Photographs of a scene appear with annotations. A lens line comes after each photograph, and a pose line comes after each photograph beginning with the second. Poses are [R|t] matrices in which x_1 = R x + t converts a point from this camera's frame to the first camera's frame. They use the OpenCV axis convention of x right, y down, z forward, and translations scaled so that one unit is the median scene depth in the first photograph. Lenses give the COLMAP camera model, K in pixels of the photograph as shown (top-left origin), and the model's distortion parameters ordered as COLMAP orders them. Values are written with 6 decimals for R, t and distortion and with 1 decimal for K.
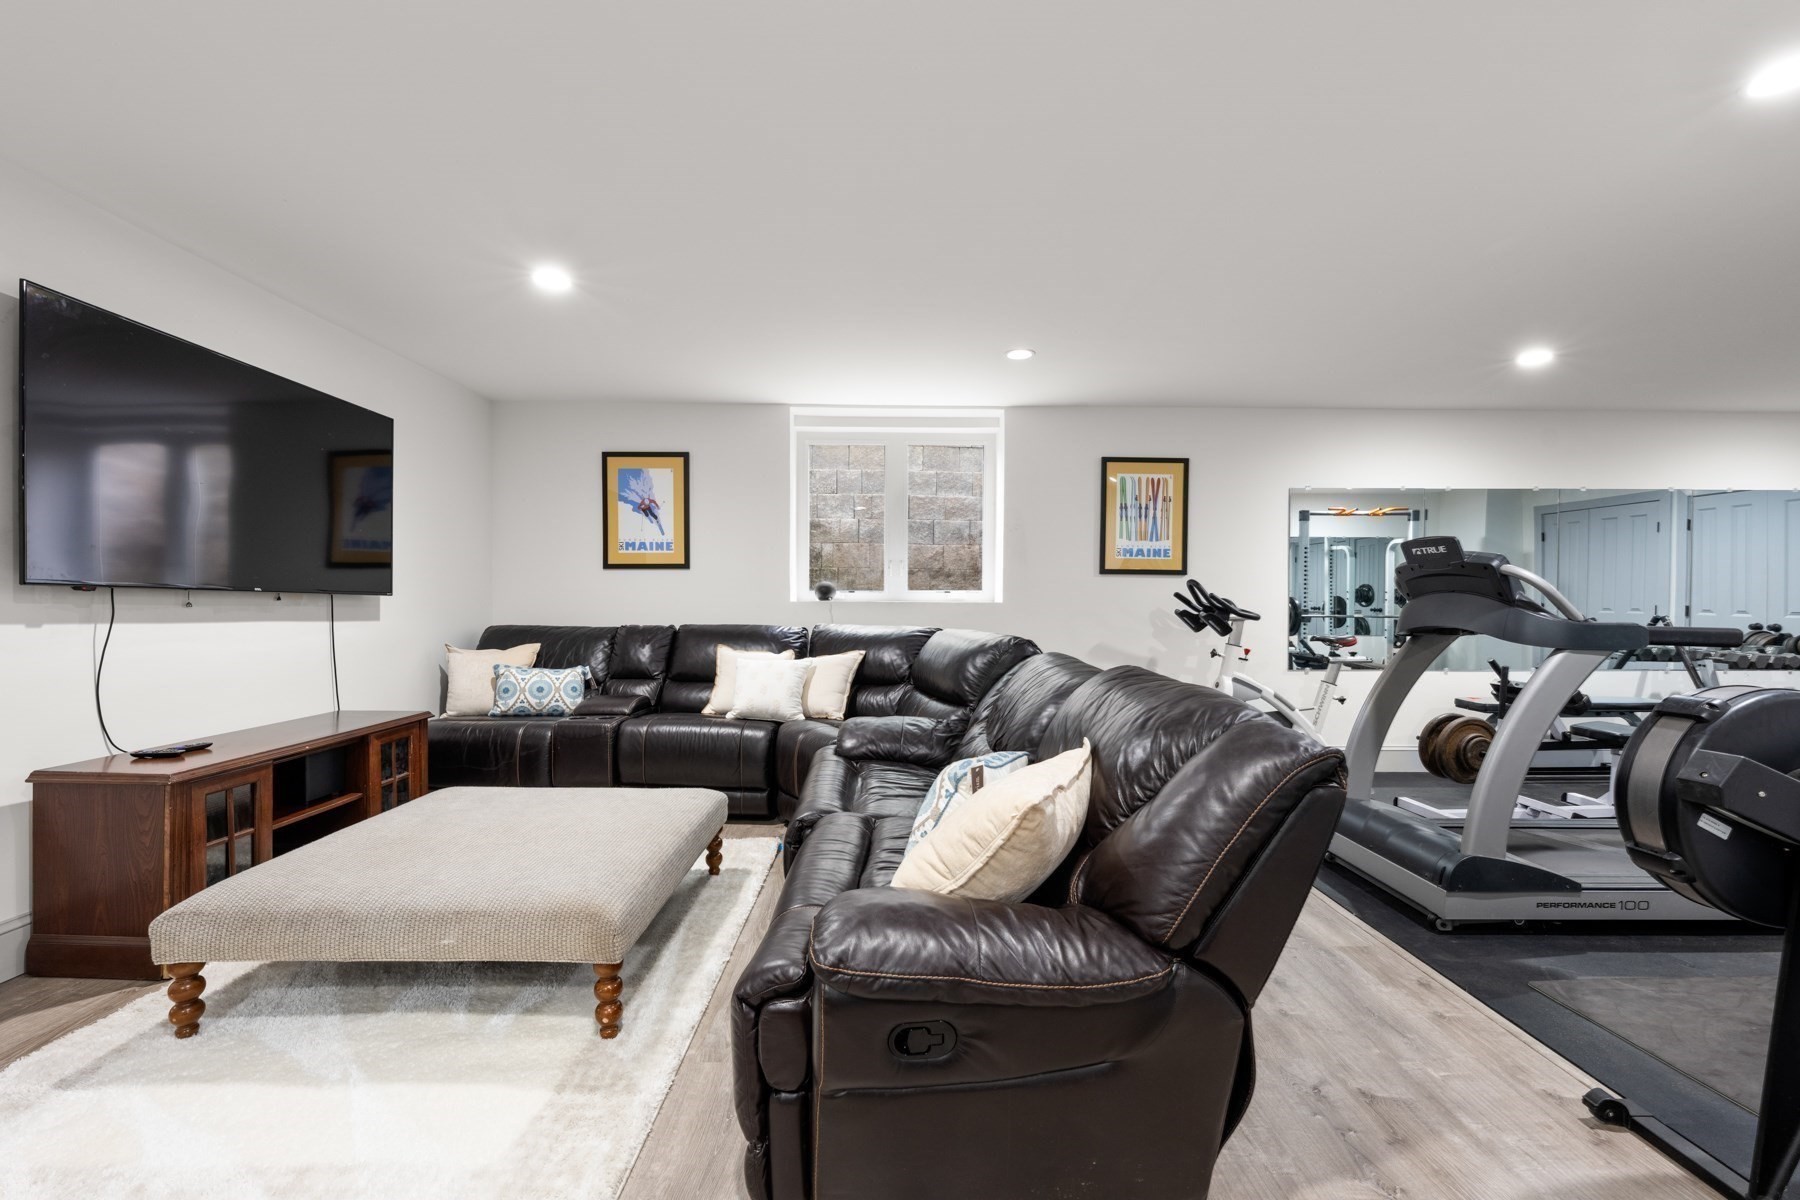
lens RADIAL K [[722.1, 0, 904.7], [0, 722.1, 604.0], [0, 0, 1]] dist [-0.002380, -0.000392]
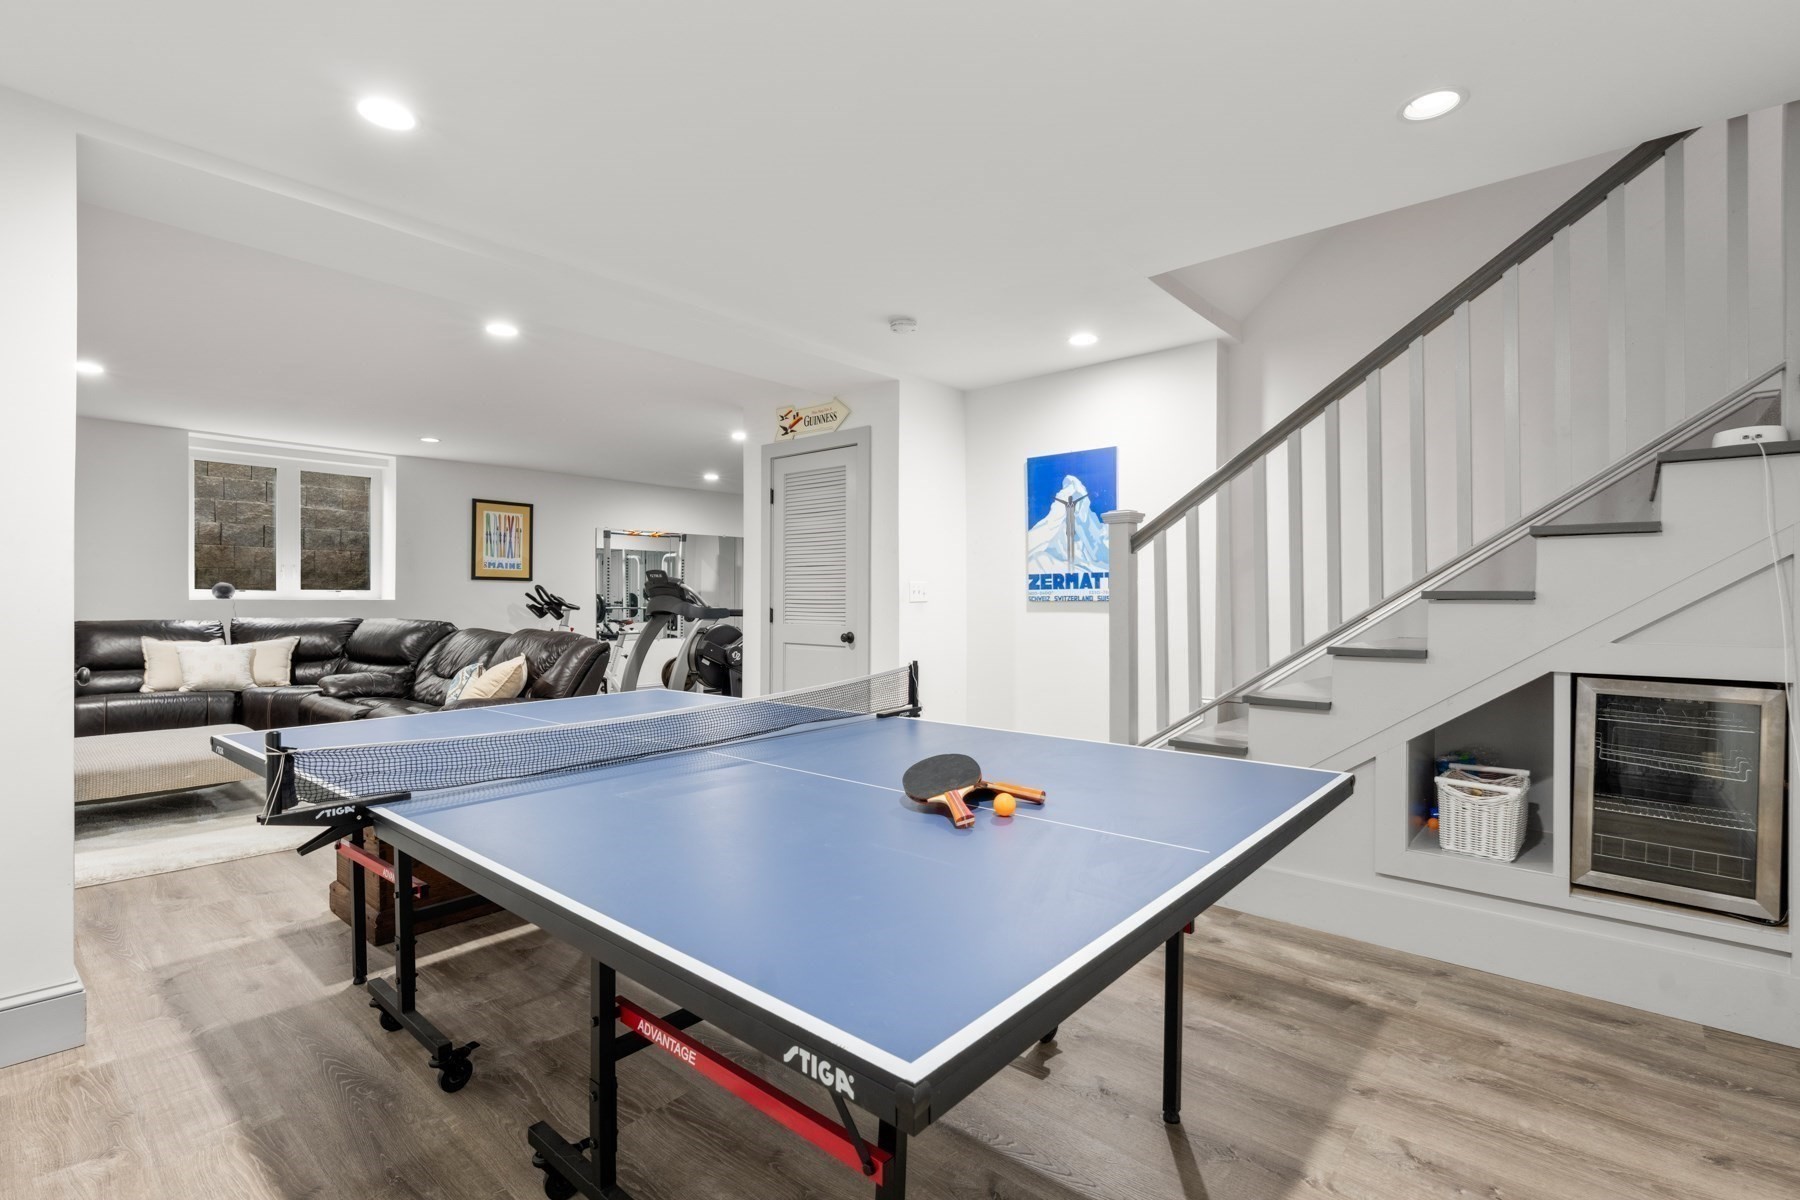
lens RADIAL K [[842.8, 0, 912.7], [0, 842.8, 605.7], [0, 0, 1]] dist [-0.000139, 0.000023]
pose [[0.662831, -0.009369, 0.748711, -0.428069], [0.002452, 0.999944, 0.010342, -0.005238], [-0.748765, -0.005019, 0.662816, -0.814882]]
